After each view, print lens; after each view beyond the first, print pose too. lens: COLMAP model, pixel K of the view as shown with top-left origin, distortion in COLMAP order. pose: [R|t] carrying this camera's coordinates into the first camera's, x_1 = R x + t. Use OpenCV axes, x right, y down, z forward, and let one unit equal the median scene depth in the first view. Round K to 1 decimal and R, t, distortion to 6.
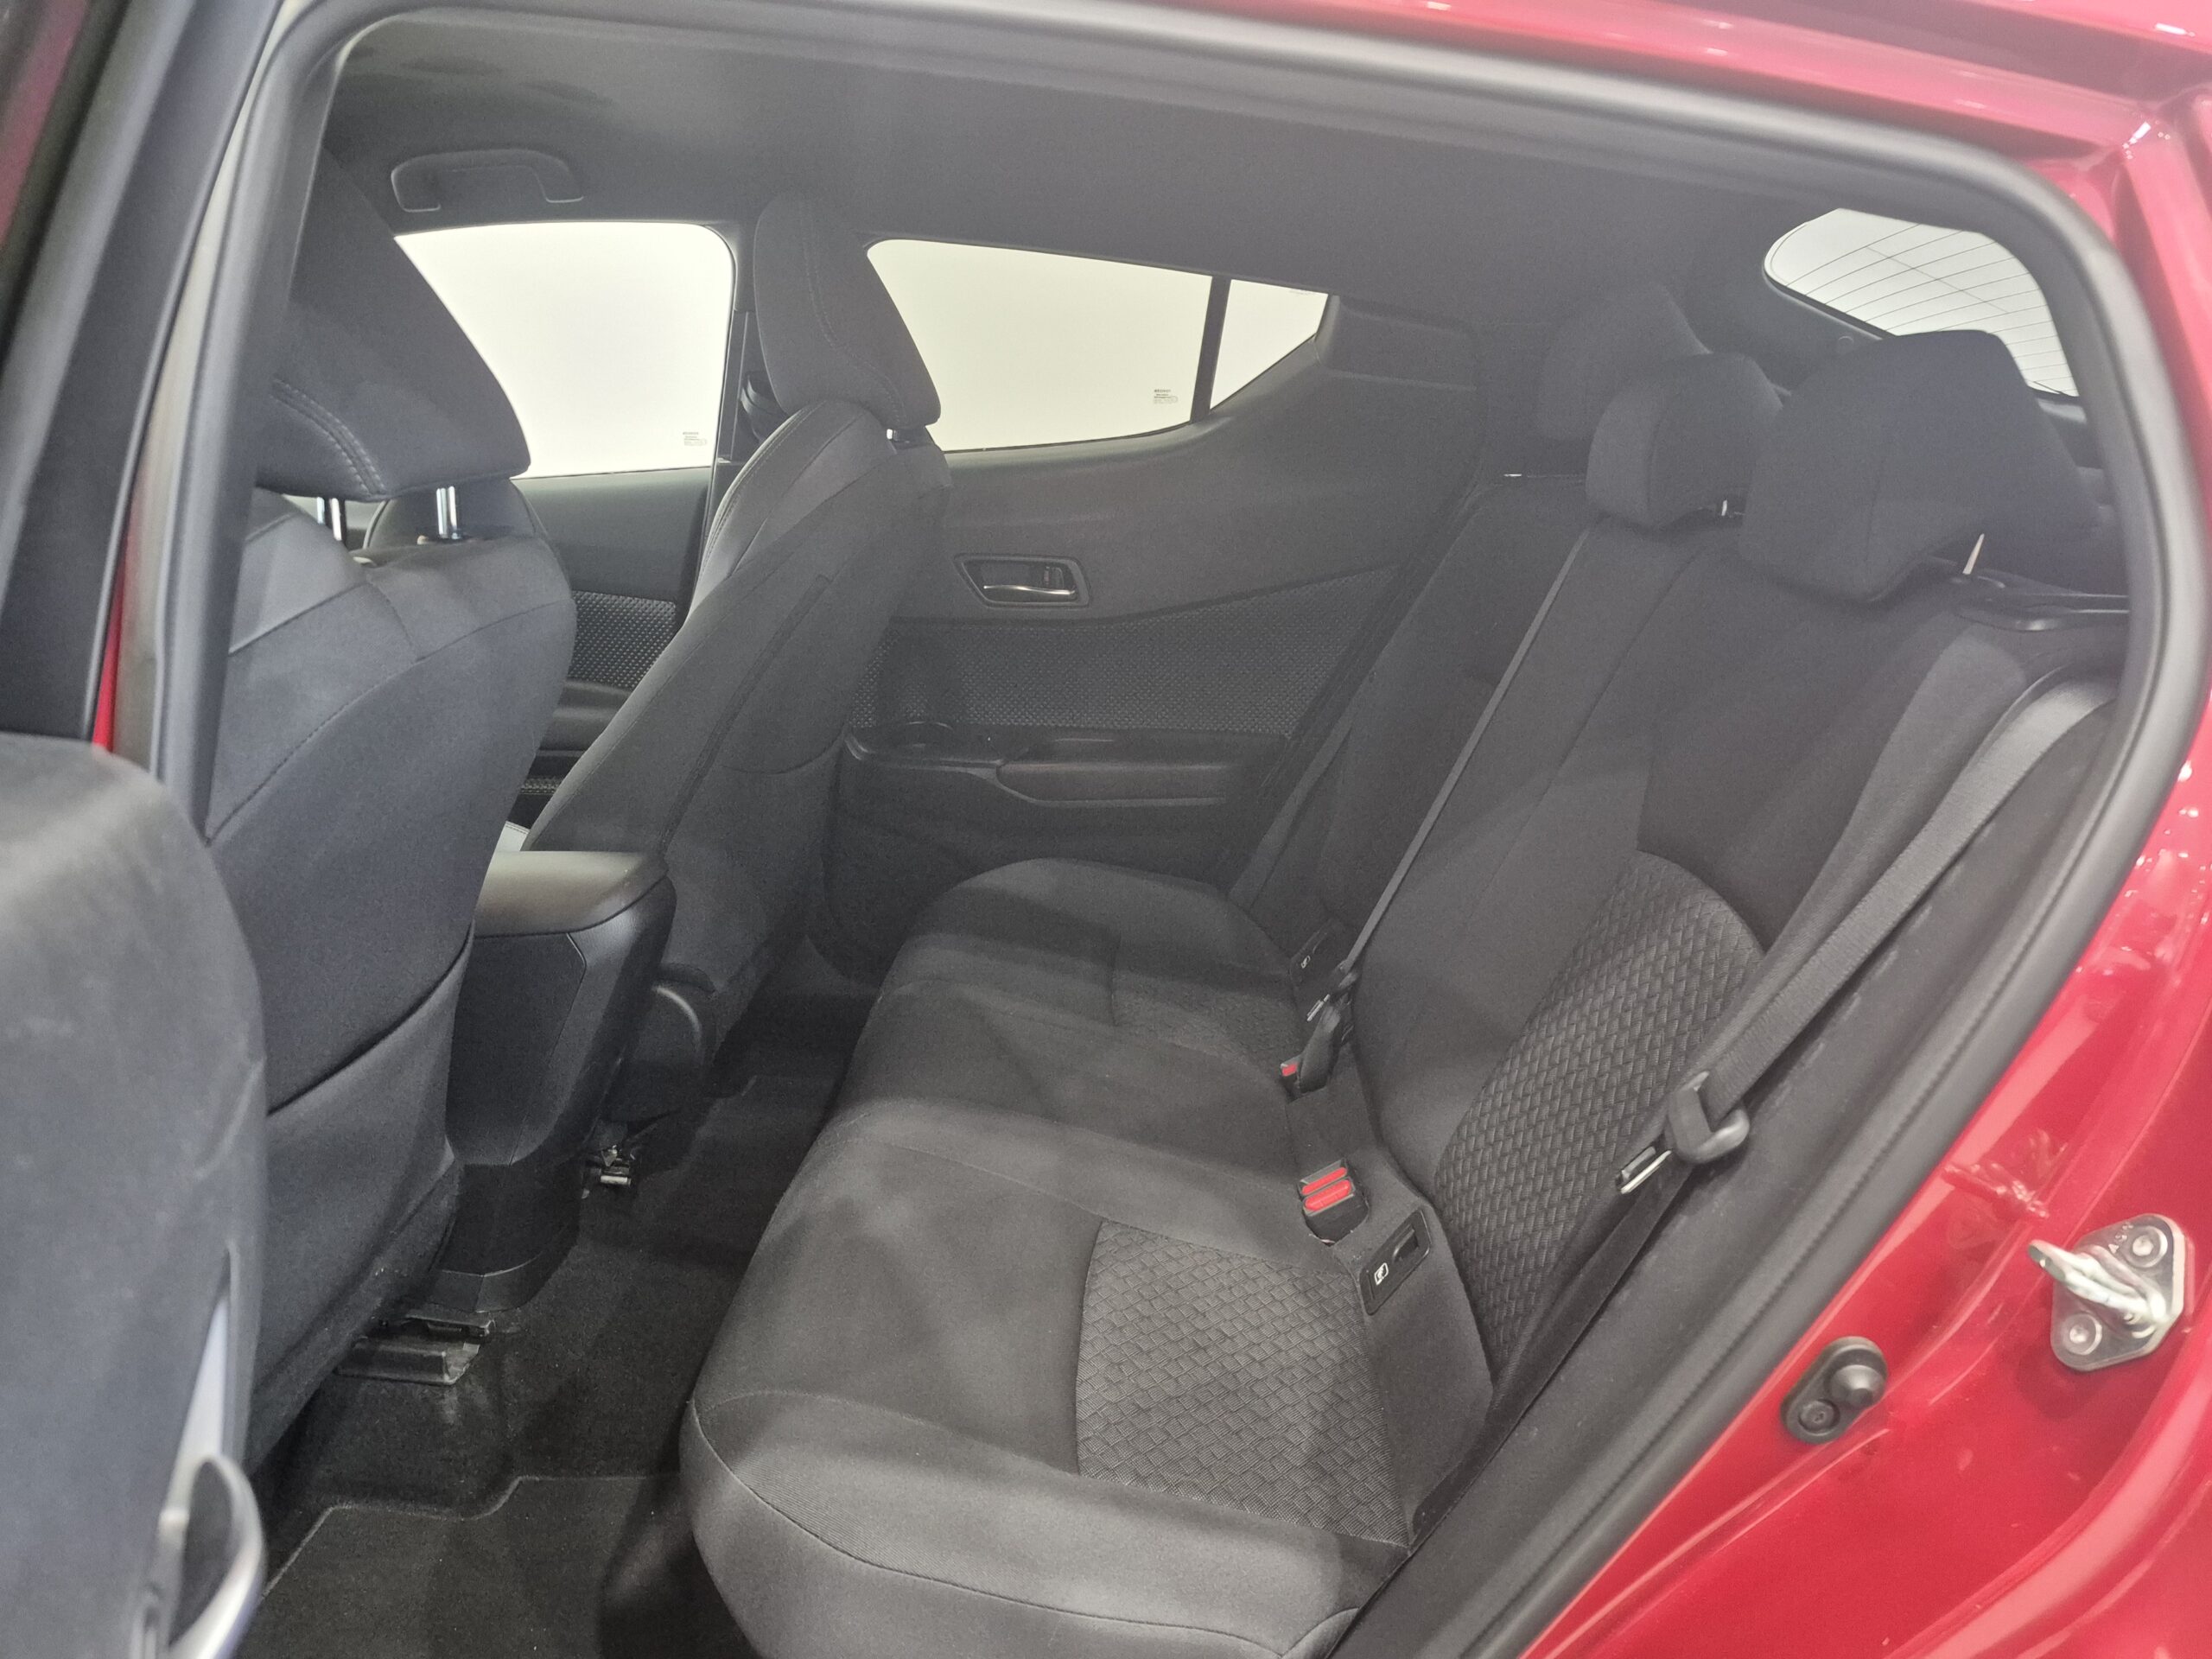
lens RADIAL K [[1465.8, 0, 1106.0], [0, 1465.8, 829.5], [0, 0, 1]] dist [0.177488, -0.265261]
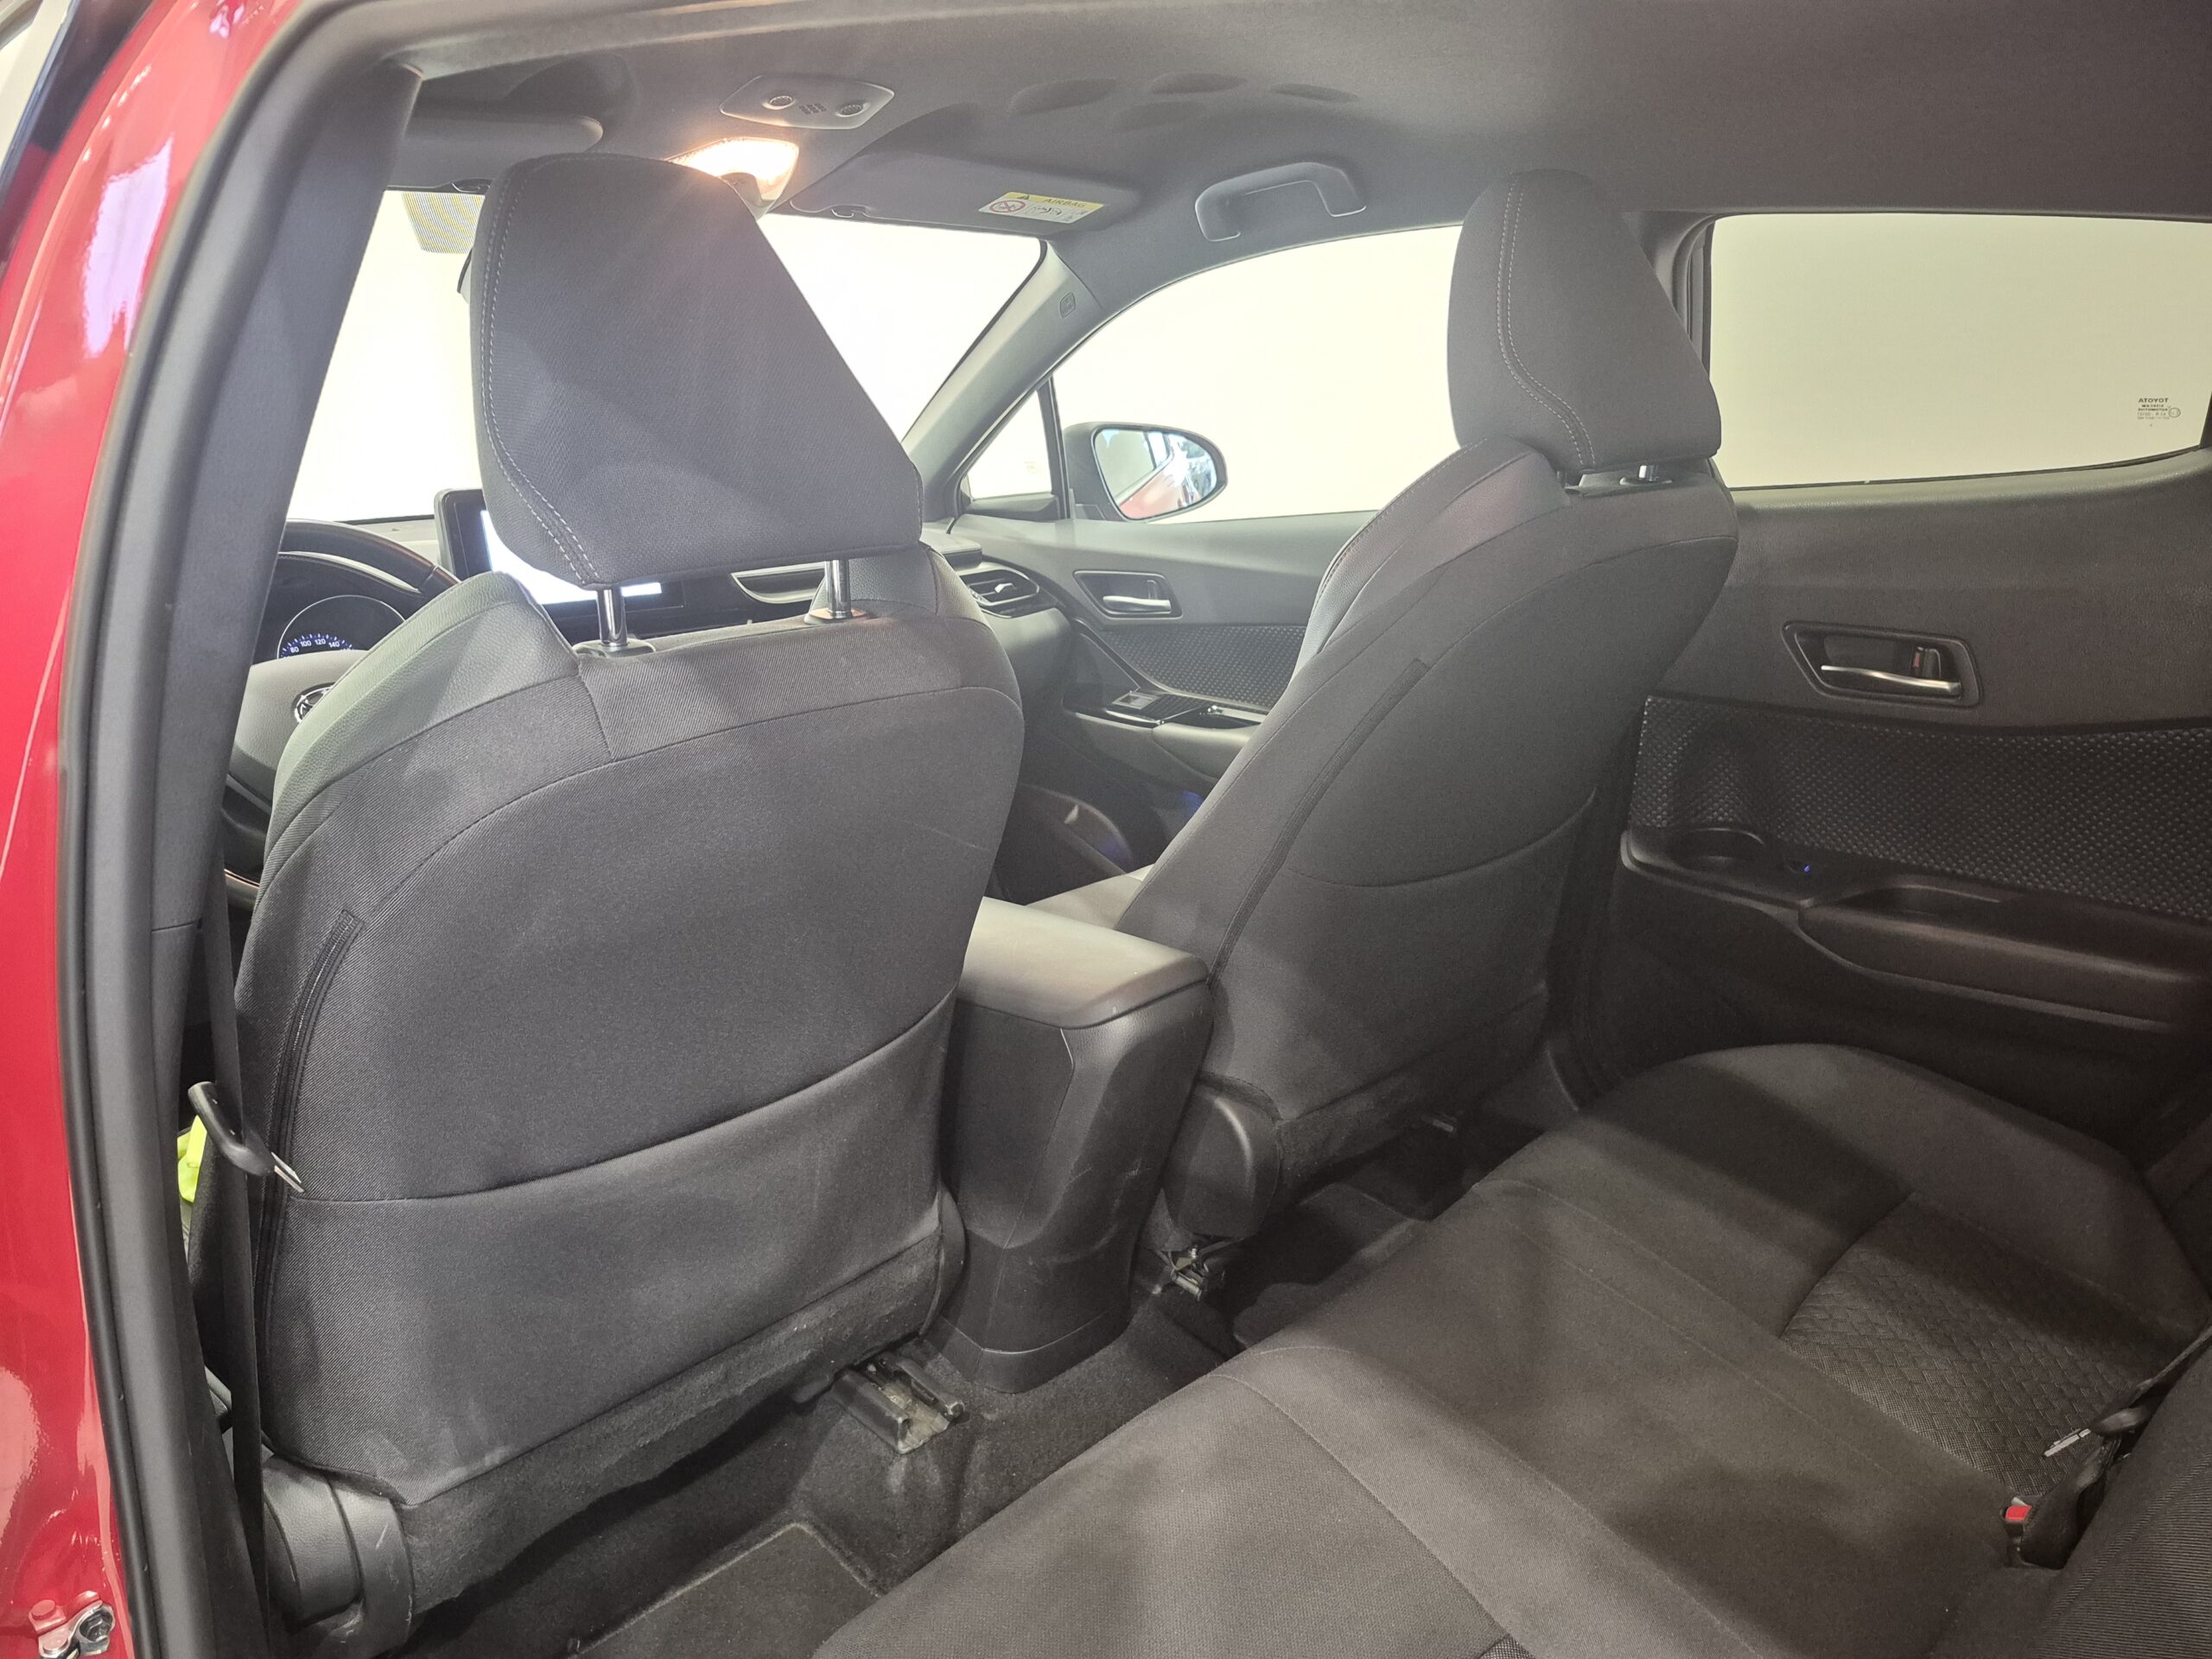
lens RADIAL K [[1516.0, 0, 1124.5], [0, 1516.0, 839.4], [0, 0, 1]] dist [0.076593, -0.101434]
pose [[0.754726, 0.164003, -0.635210, 0.180913], [-0.164145, 0.984658, 0.059196, -0.079955], [0.635173, 0.059590, 0.770068, 0.229511]]
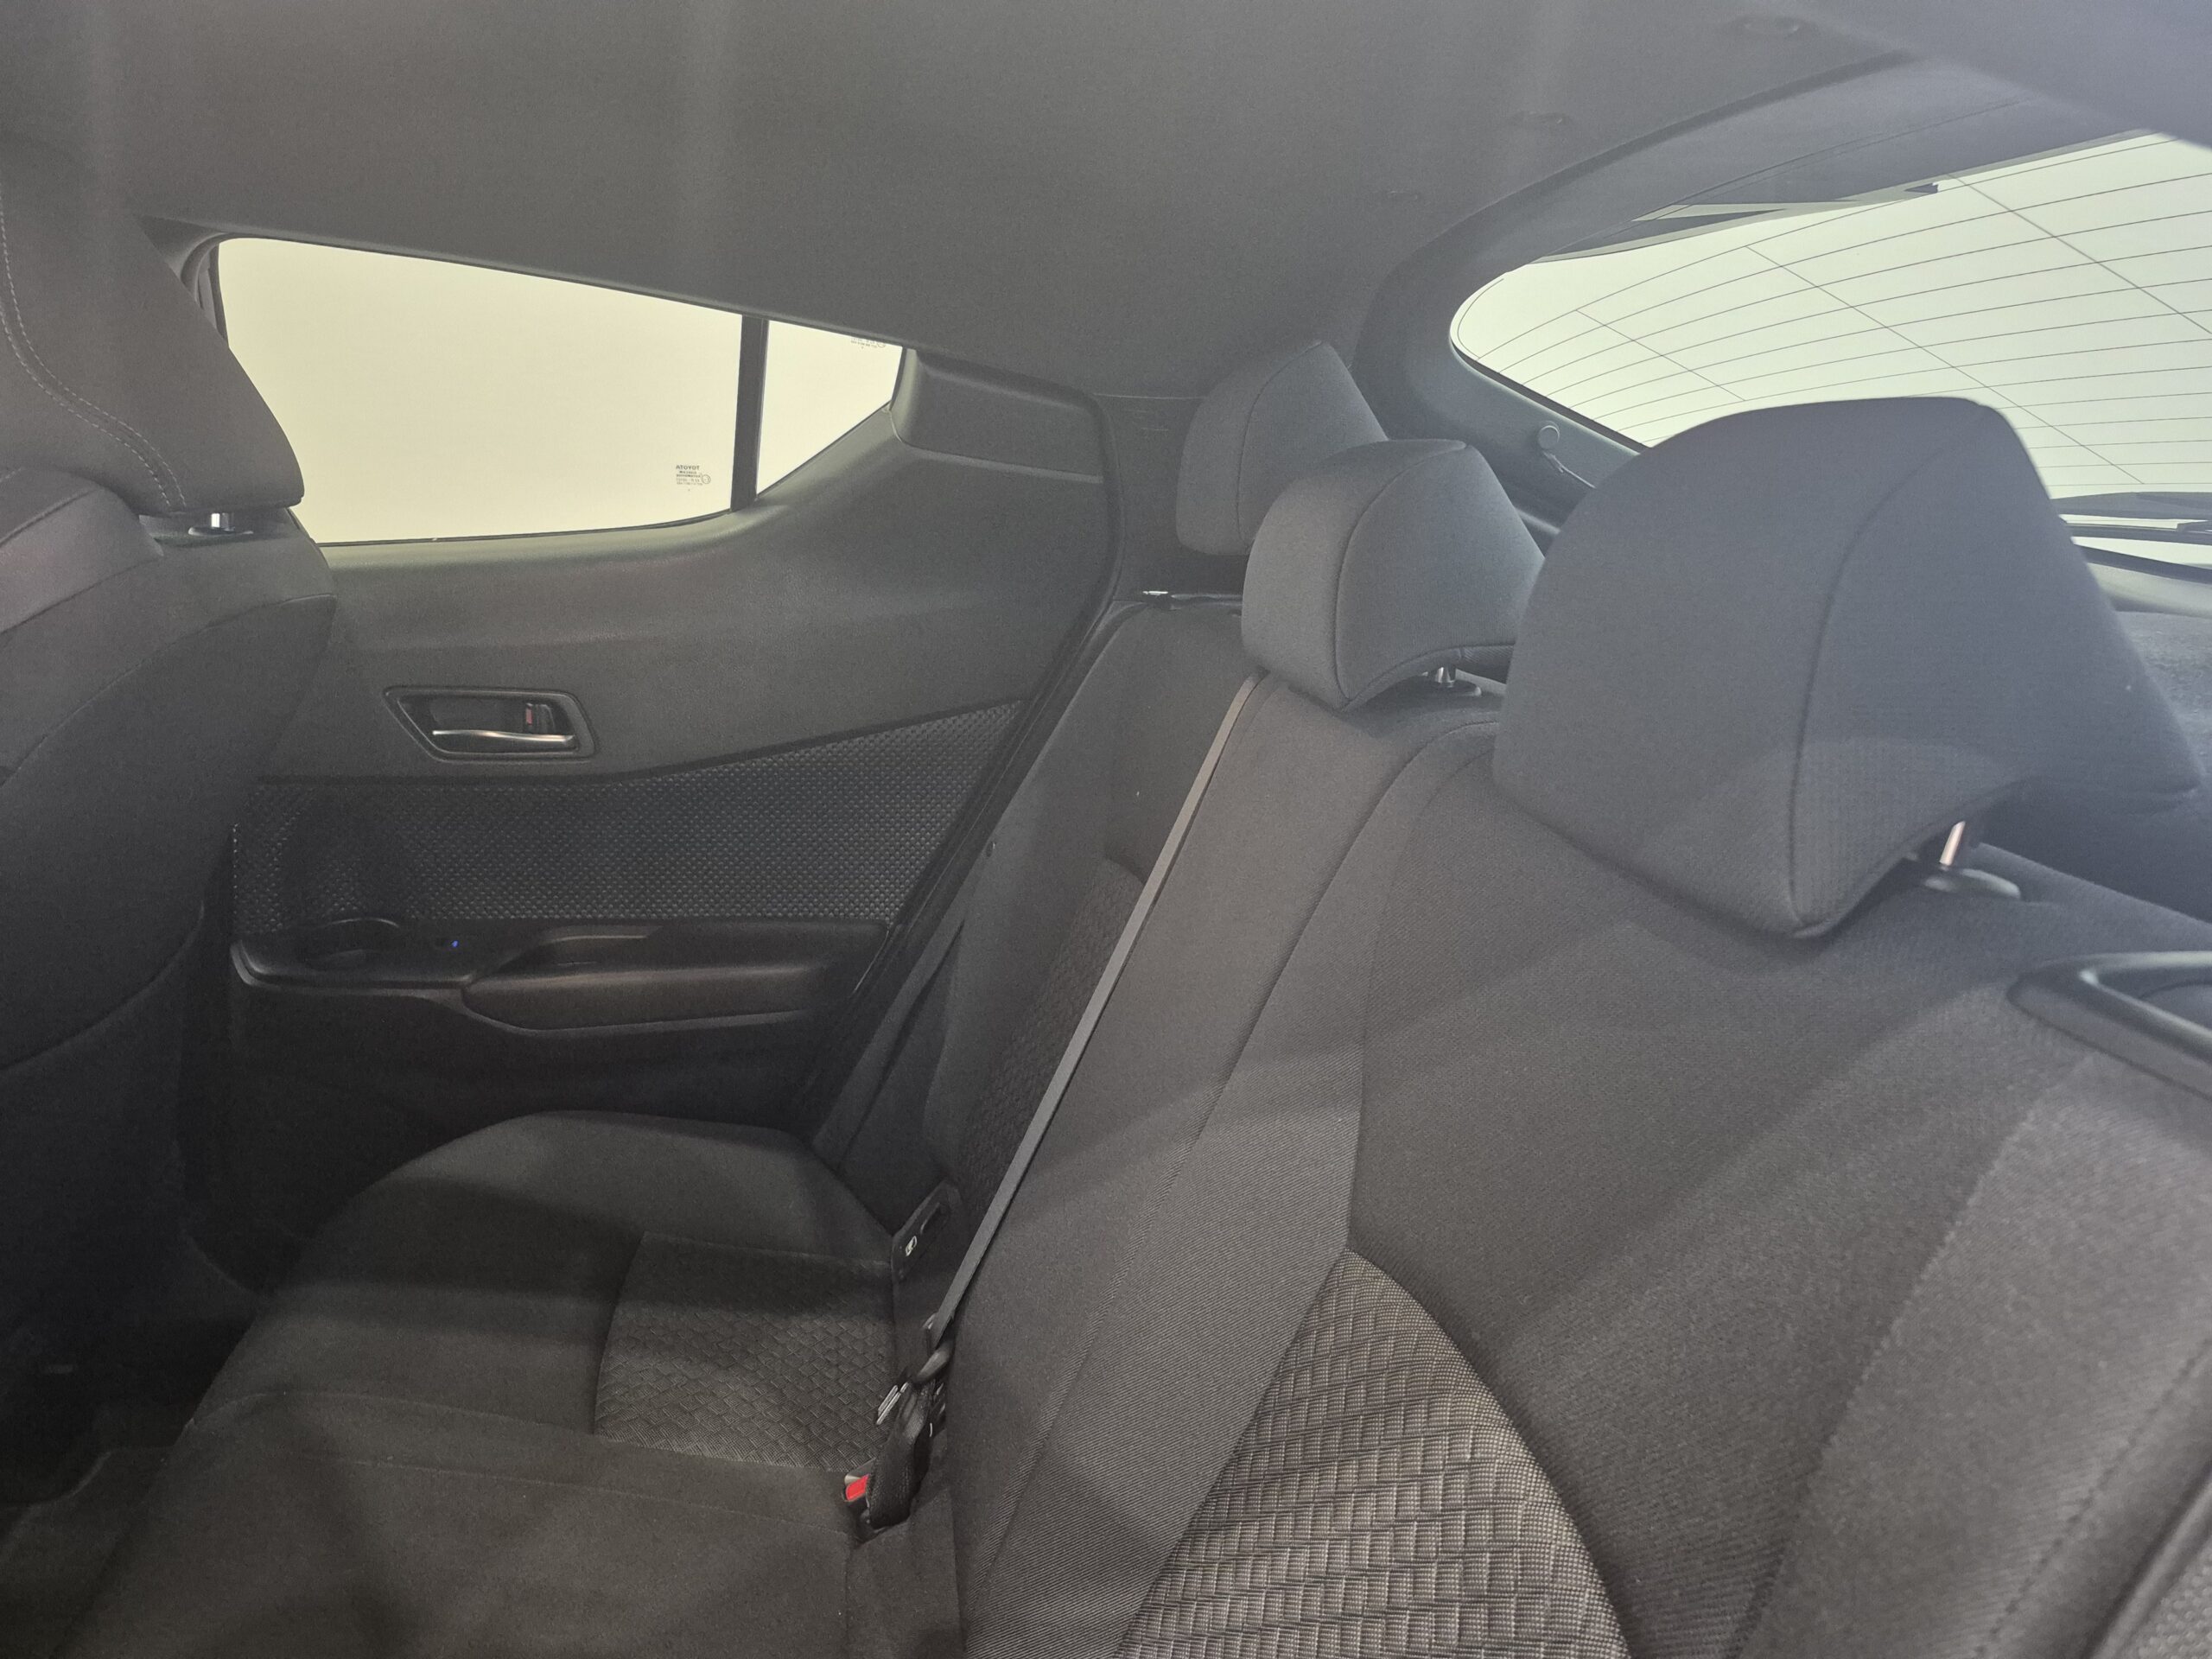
lens RADIAL K [[1516.0, 0, 1124.5], [0, 1516.0, 839.4], [0, 0, 1]] dist [0.076593, -0.101434]
pose [[0.975038, -0.025255, 0.220596, 0.087297], [0.036886, 0.998129, -0.048765, -0.077885], [-0.218952, 0.055685, 0.974145, 0.263563]]
